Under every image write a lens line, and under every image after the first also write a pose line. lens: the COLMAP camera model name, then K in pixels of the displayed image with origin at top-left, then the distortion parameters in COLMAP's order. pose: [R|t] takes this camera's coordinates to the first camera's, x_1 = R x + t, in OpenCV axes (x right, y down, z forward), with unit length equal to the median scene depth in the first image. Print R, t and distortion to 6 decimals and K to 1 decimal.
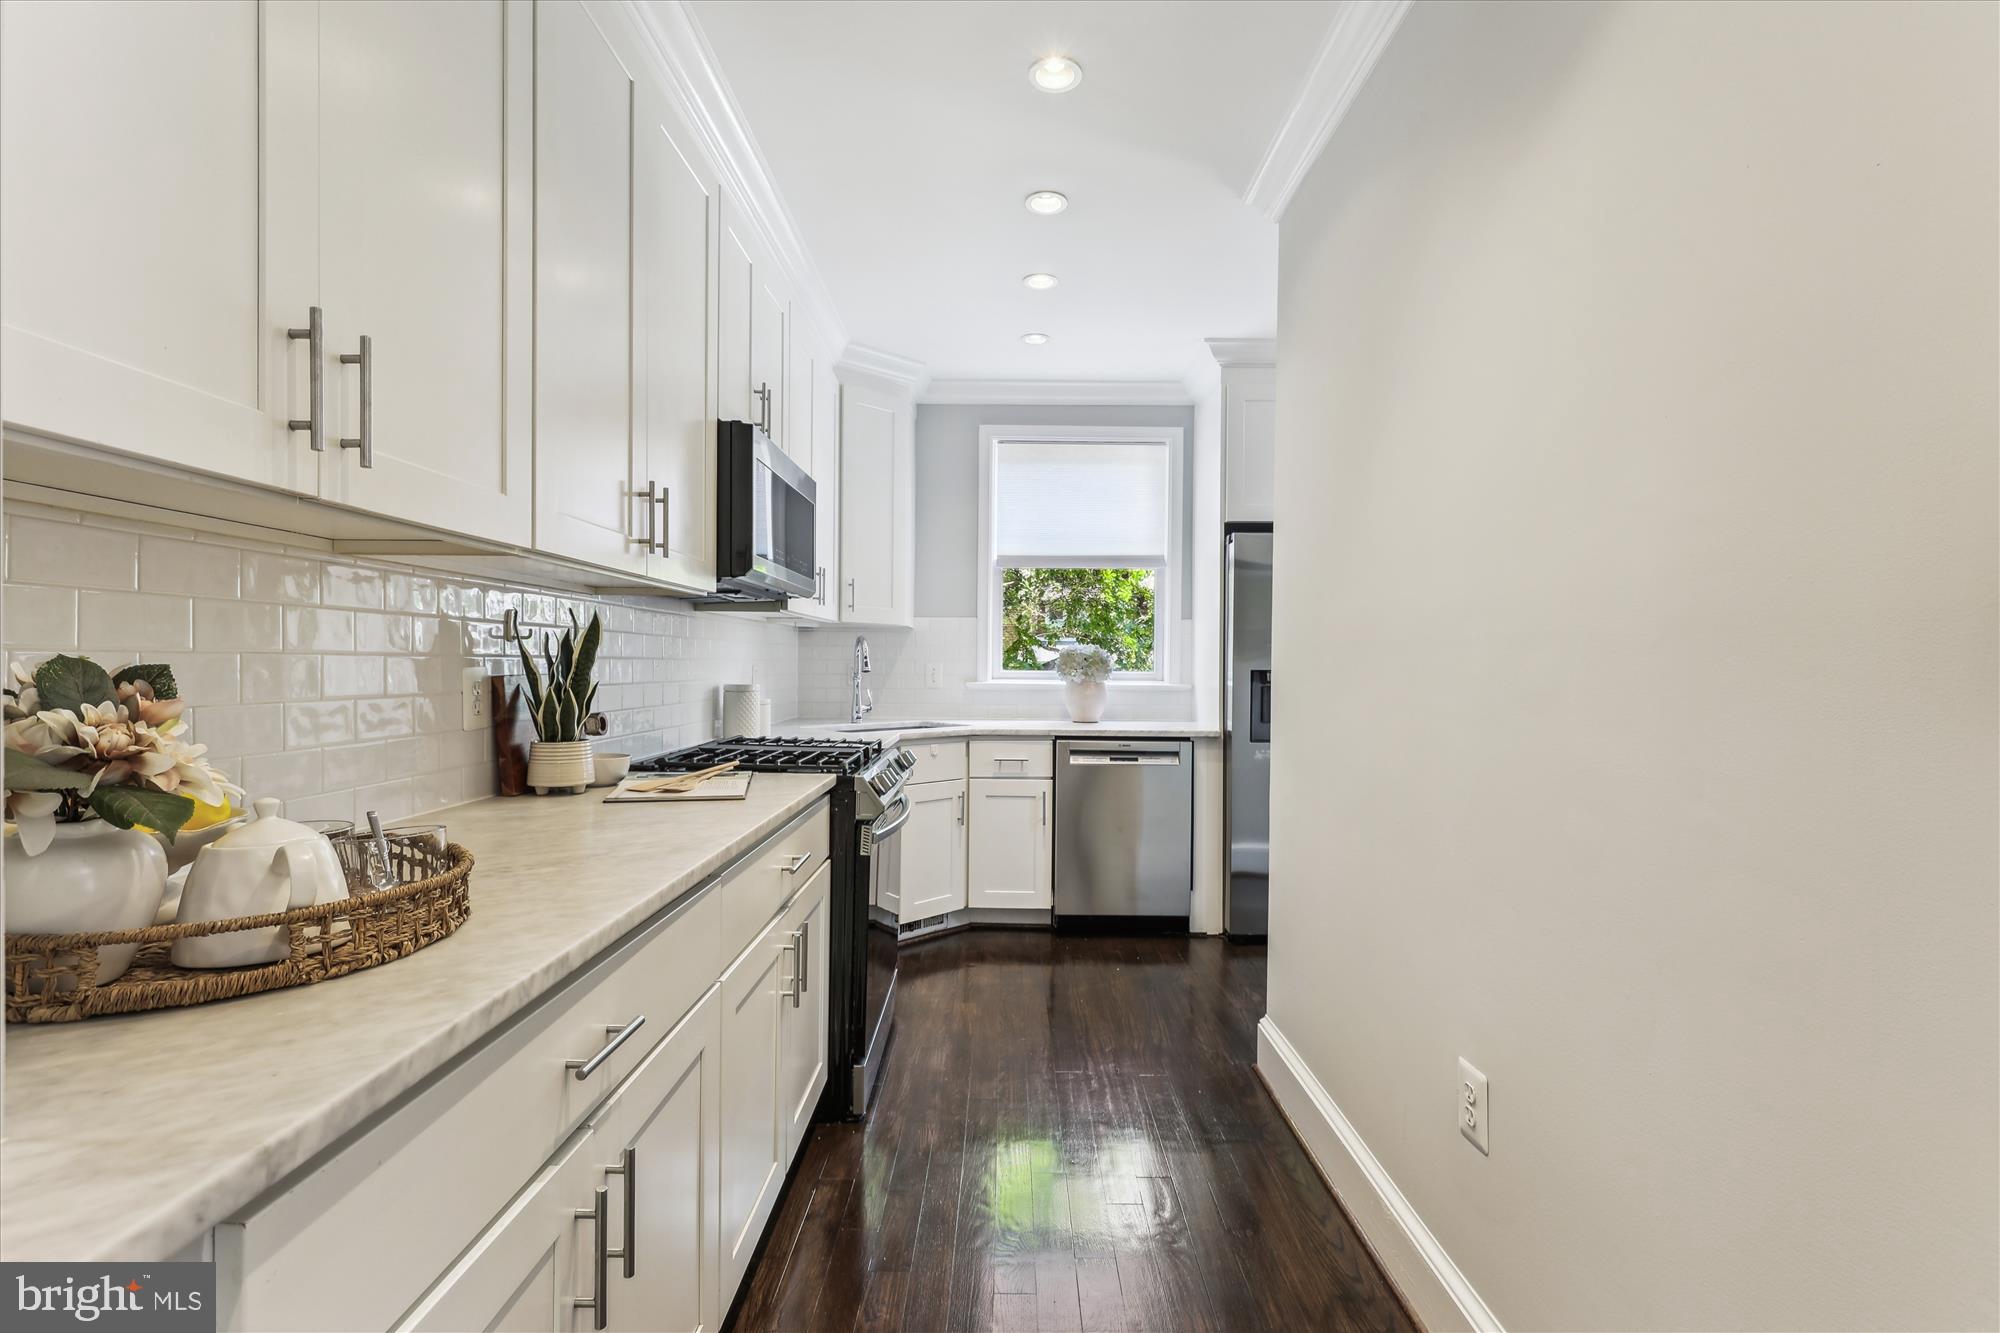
lens RADIAL K [[908.8, 0, 1007.0], [0, 908.8, 677.3], [0, 0, 1]] dist [0.000776, 0.000417]
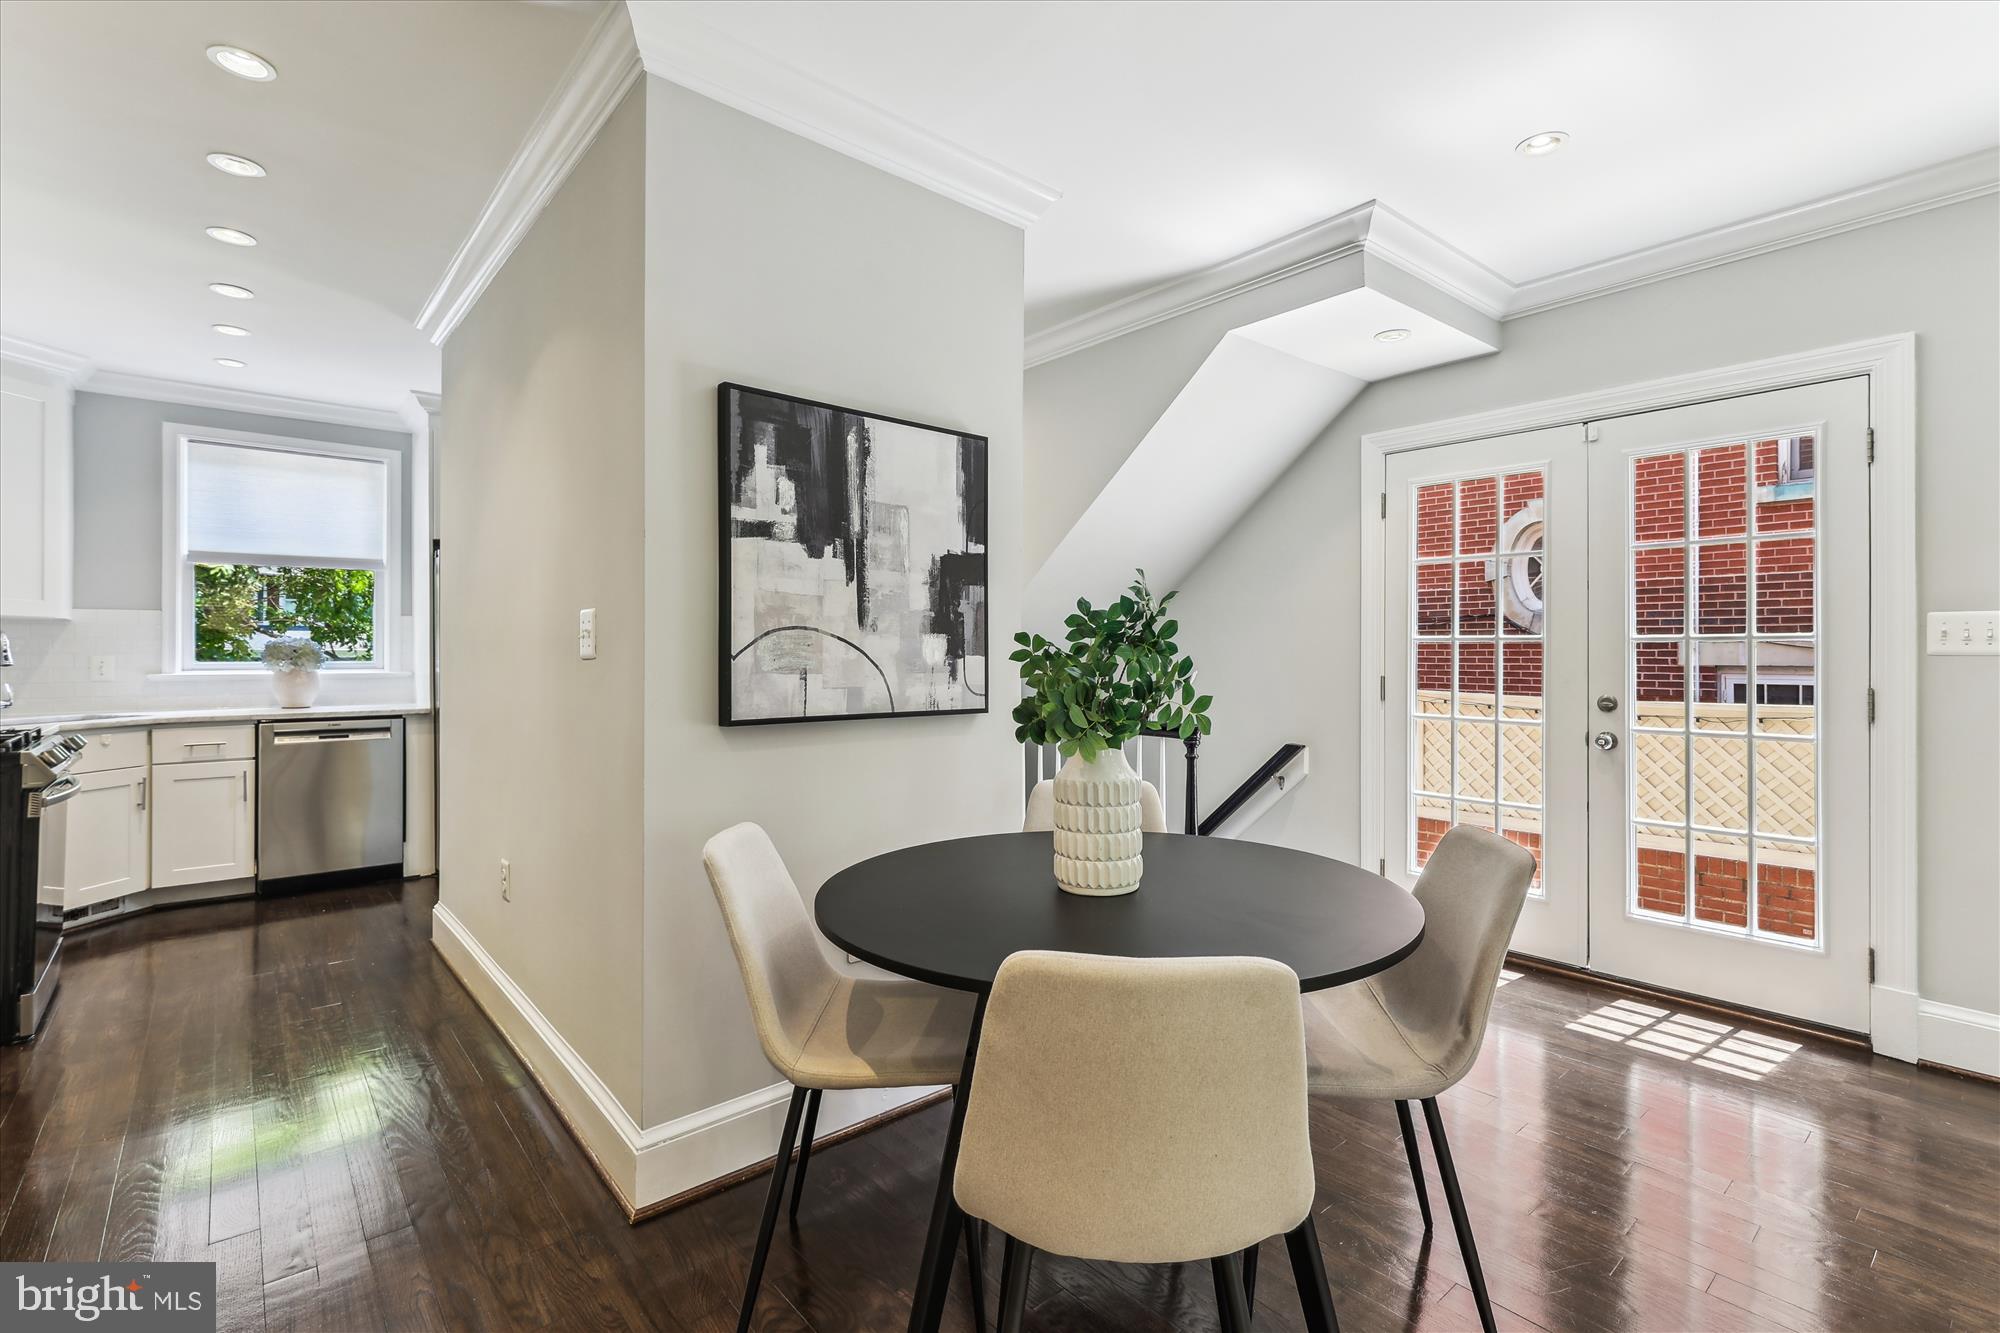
lens RADIAL K [[908.8, 0, 1003.8], [0, 908.8, 650.0], [0, 0, 1]] dist [0.000776, 0.000417]
pose [[0.757225, -0.006970, 0.653117, 0.018472], [0.016550, 0.999827, -0.008517, 0.003009], [-0.652945, 0.017258, 0.757209, -0.442087]]
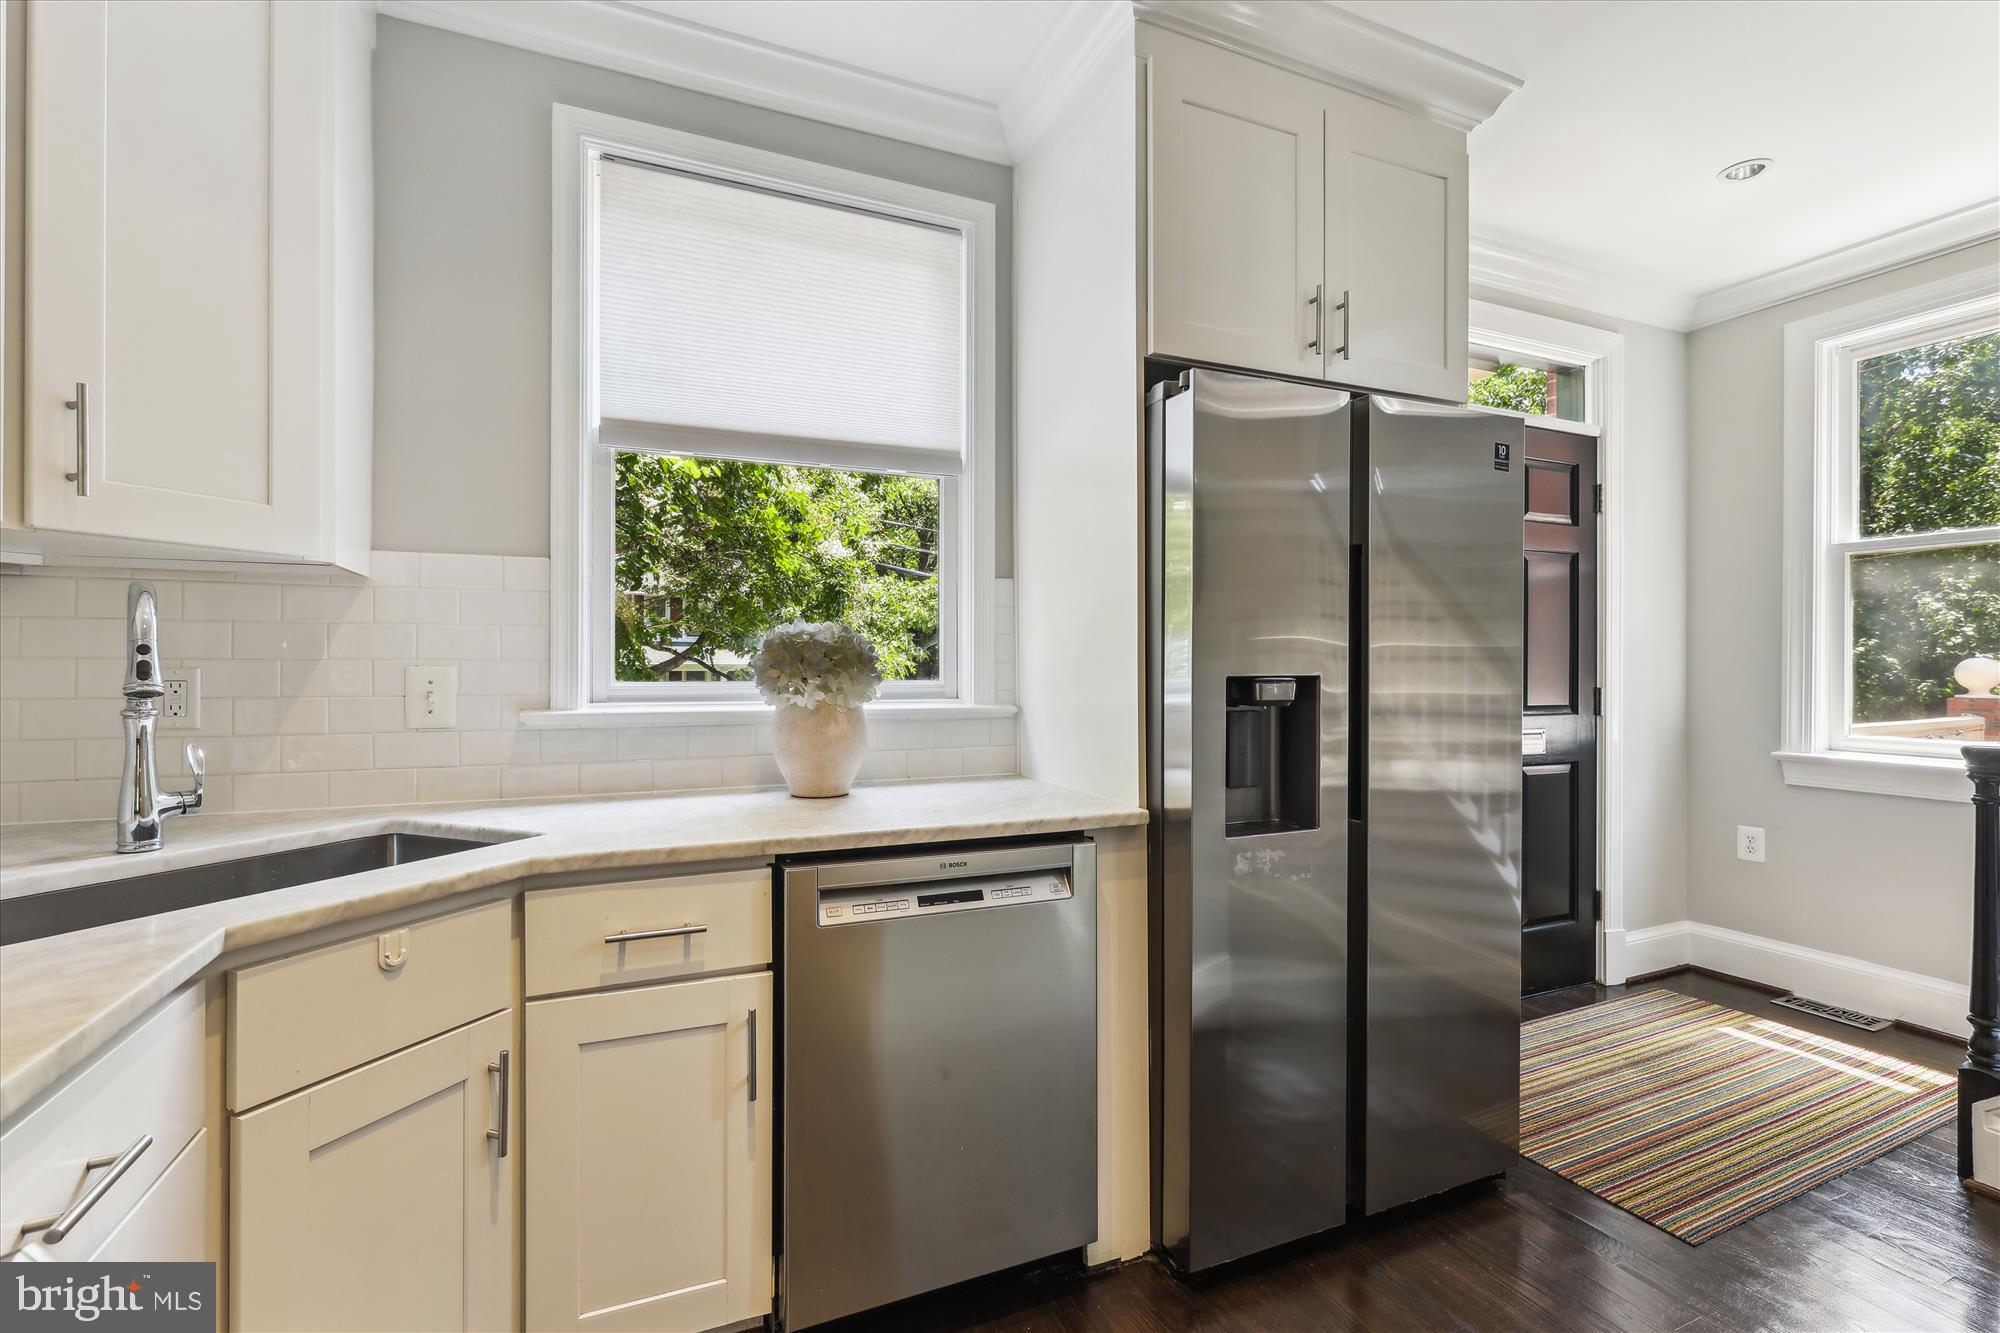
lens RADIAL K [[908.8, 0, 1000.3], [0, 908.8, 667.5], [0, 0, 1]] dist [0.000776, 0.000417]
pose [[0.912158, -0.006568, 0.409786, -0.017700], [0.013062, 0.999830, -0.013050, -0.007651], [-0.409630, 0.017257, 0.912088, 0.612541]]
